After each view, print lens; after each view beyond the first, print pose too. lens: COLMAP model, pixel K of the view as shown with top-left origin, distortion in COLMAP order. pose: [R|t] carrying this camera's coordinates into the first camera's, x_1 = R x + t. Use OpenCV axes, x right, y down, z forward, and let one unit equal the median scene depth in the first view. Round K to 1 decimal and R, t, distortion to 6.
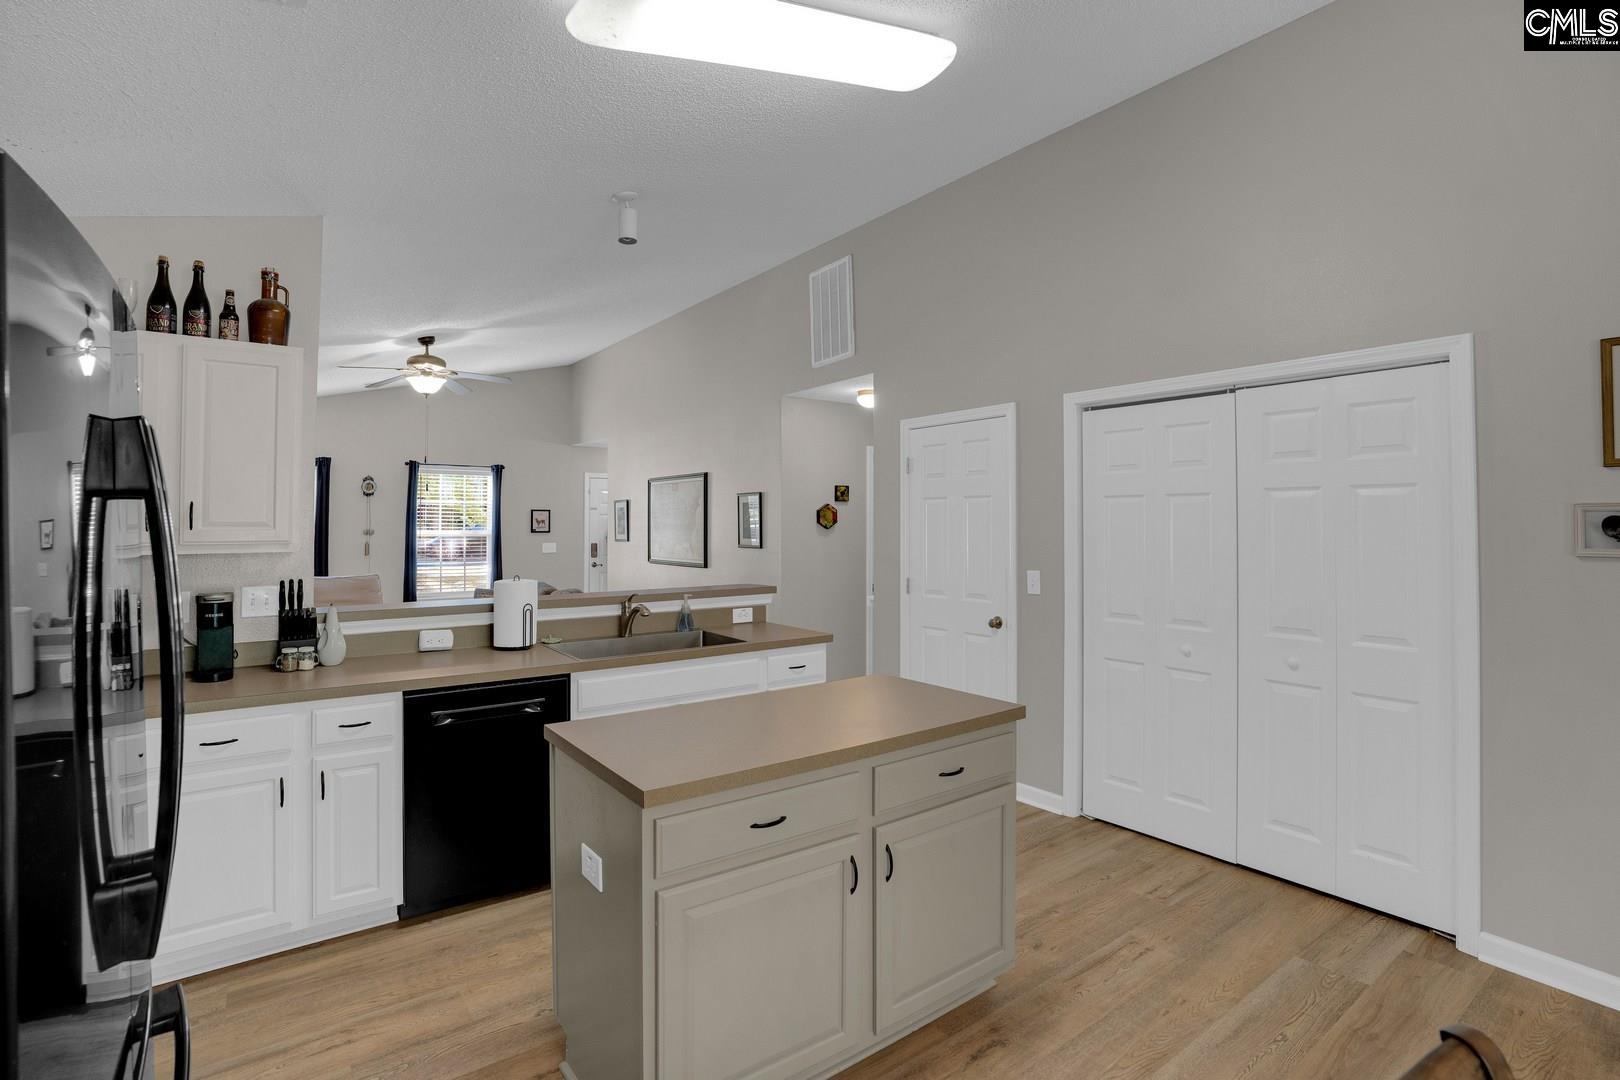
lens RADIAL K [[773.2, 0, 824.5], [0, 773.2, 518.1], [0, 0, 1]] dist [-0.058480, 0.023297]
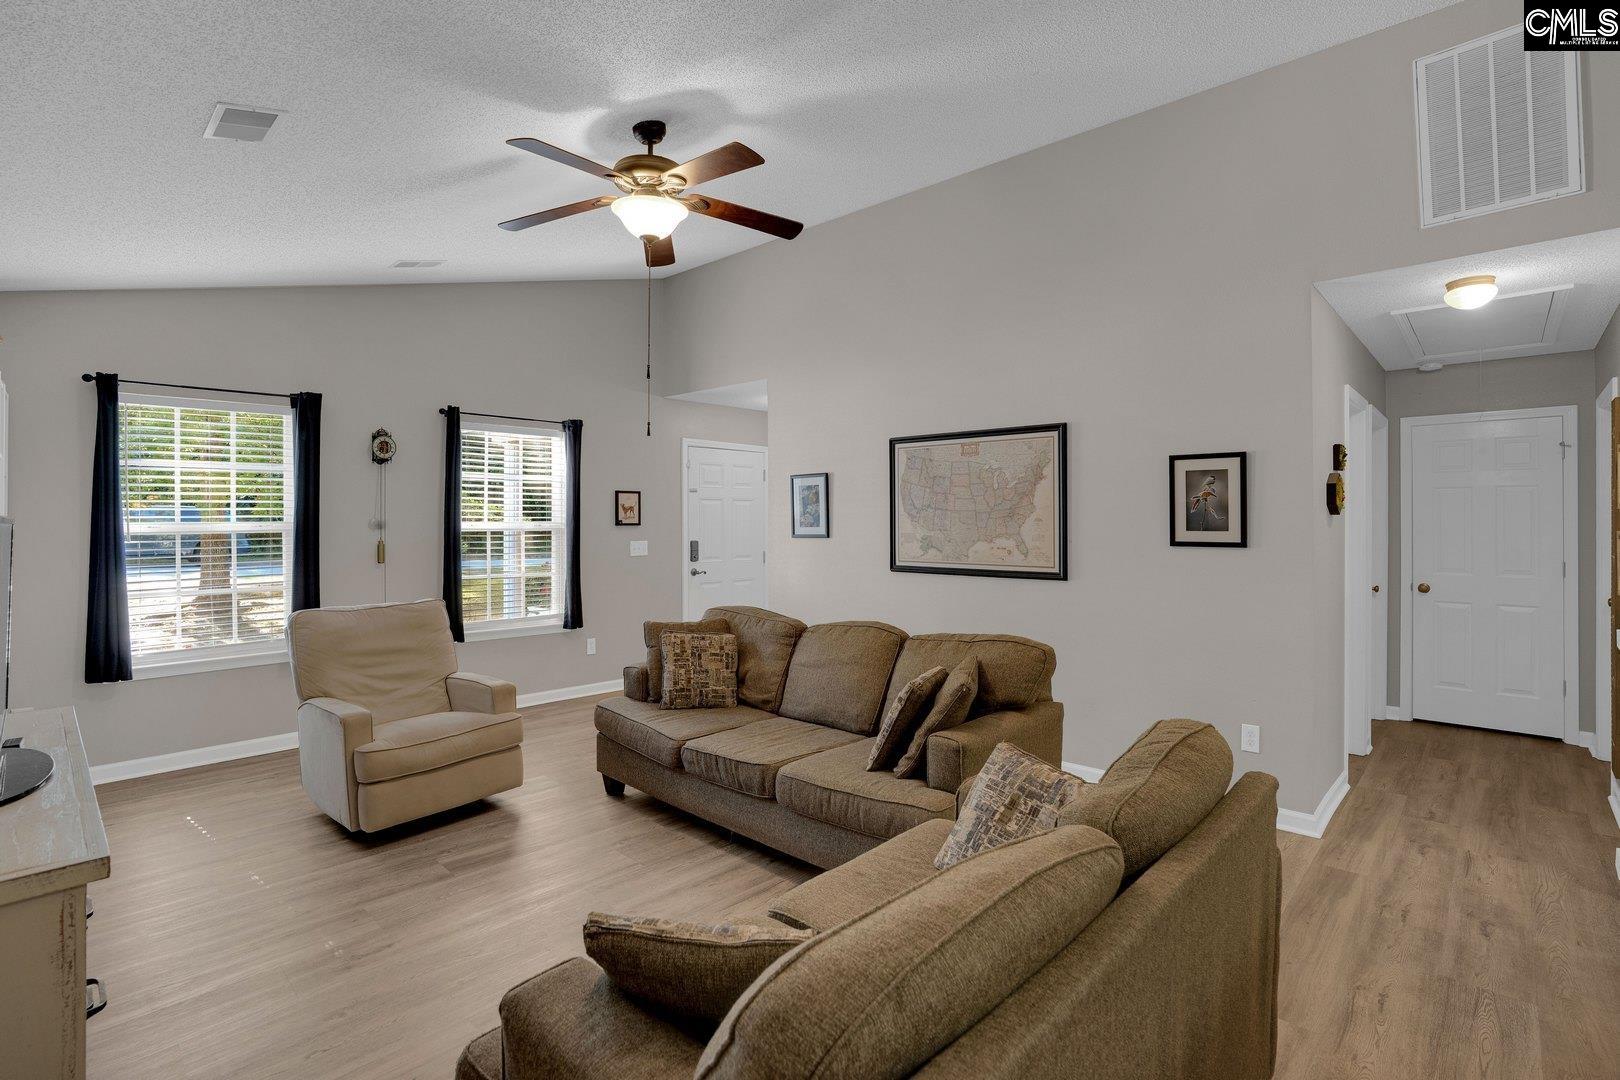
lens RADIAL K [[773.2, 0, 820.3], [0, 773.2, 529.1], [0, 0, 1]] dist [-0.058480, 0.023297]
pose [[0.984893, -0.003252, 0.173131, -0.573000], [-0.000111, 0.999812, 0.019409, 0.016345], [-0.173162, -0.019135, 0.984708, 0.559326]]
